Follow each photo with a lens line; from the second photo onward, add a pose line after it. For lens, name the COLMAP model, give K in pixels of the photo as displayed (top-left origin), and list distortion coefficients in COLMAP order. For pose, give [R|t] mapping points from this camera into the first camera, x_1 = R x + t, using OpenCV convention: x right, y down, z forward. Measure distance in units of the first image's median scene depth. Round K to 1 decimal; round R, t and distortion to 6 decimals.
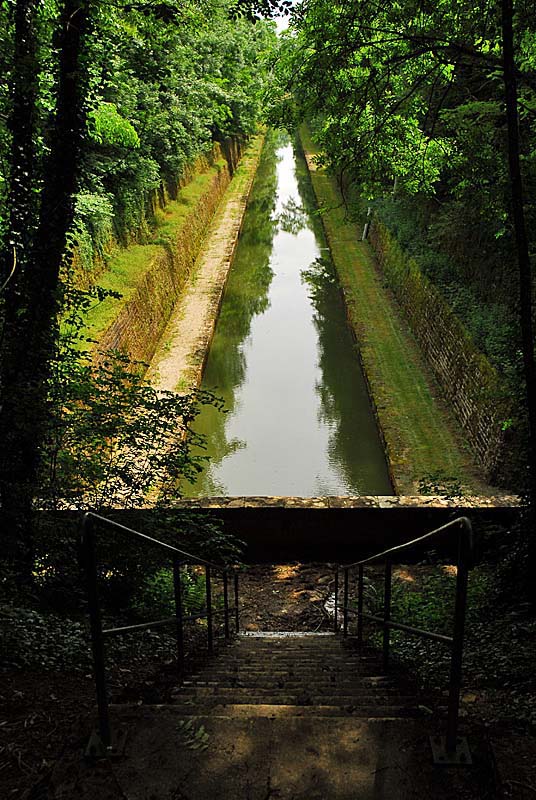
lens RADIAL K [[912.1, 0, 268.0], [0, 912.1, 400.0], [0, 0, 1]] dist [-0.039189, 0.021373]
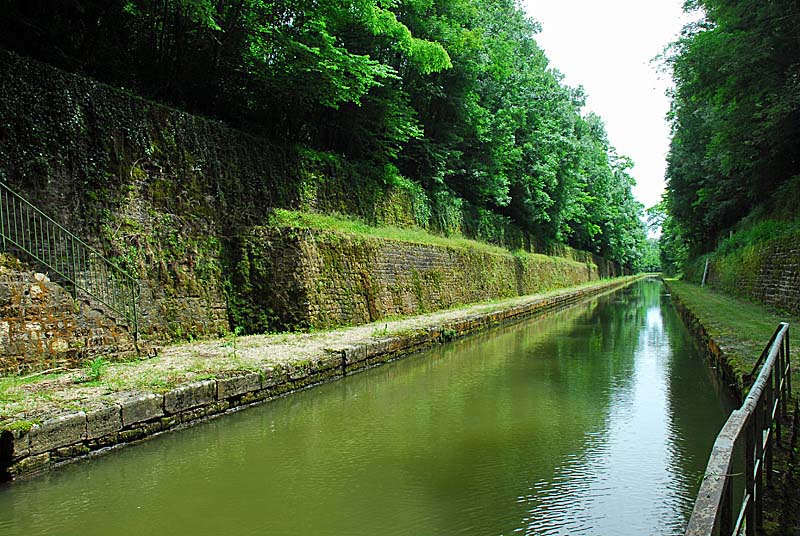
lens RADIAL K [[621.0, 0, 397.2], [0, 621.0, 269.6], [0, 0, 1]] dist [-0.187962, 0.166230]
pose [[0.923941, 0.003956, -0.382514, 0.040493], [-0.134985, 0.938994, -0.316337, 0.095839], [0.357927, 0.343911, 0.868109, 0.225168]]
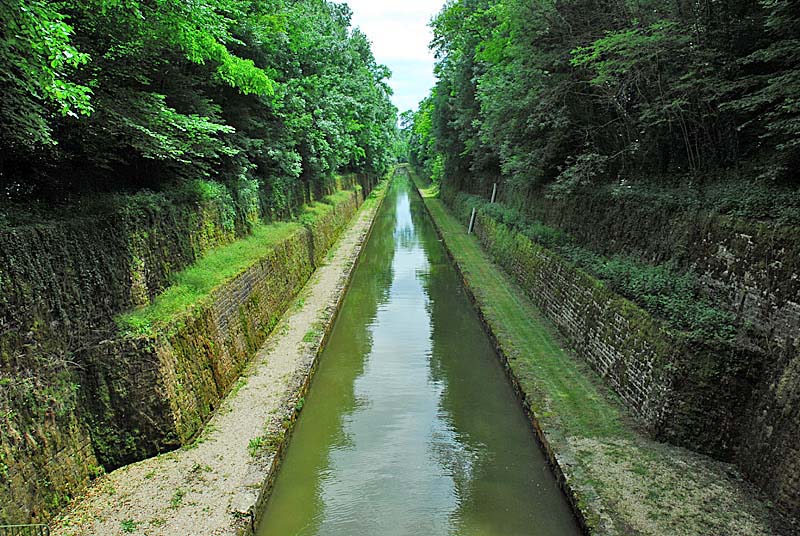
lens RADIAL K [[621.0, 0, 397.2], [0, 621.0, 269.6], [0, 0, 1]] dist [-0.187962, 0.166230]
pose [[0.999841, 0.012508, 0.012724, -0.004075], [-0.010277, 0.986671, -0.162406, 0.012409], [-0.014586, 0.162249, 0.986642, 0.184314]]
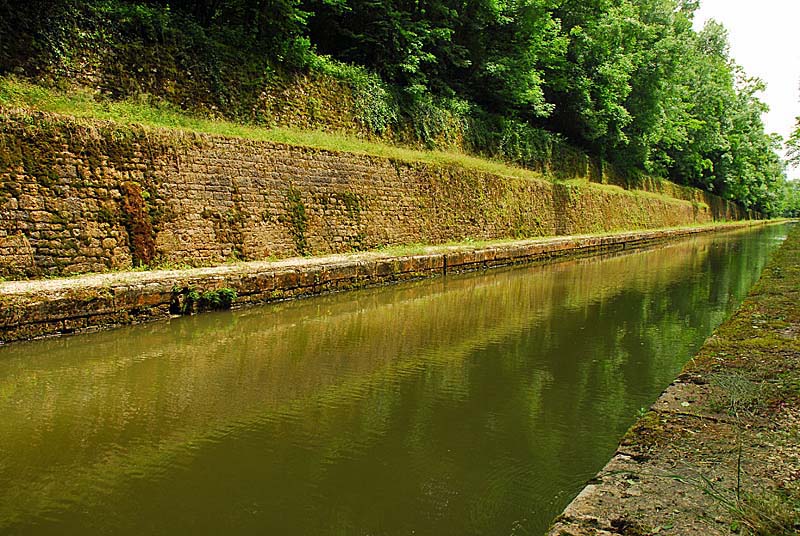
lens RADIAL K [[621.0, 0, 397.2], [0, 621.0, 269.6], [0, 0, 1]] dist [-0.187962, 0.166230]
pose [[0.832186, 0.052122, -0.552042, 0.070946], [-0.191974, 0.961084, -0.198653, 0.044043], [0.520204, 0.271294, 0.809807, 0.396128]]
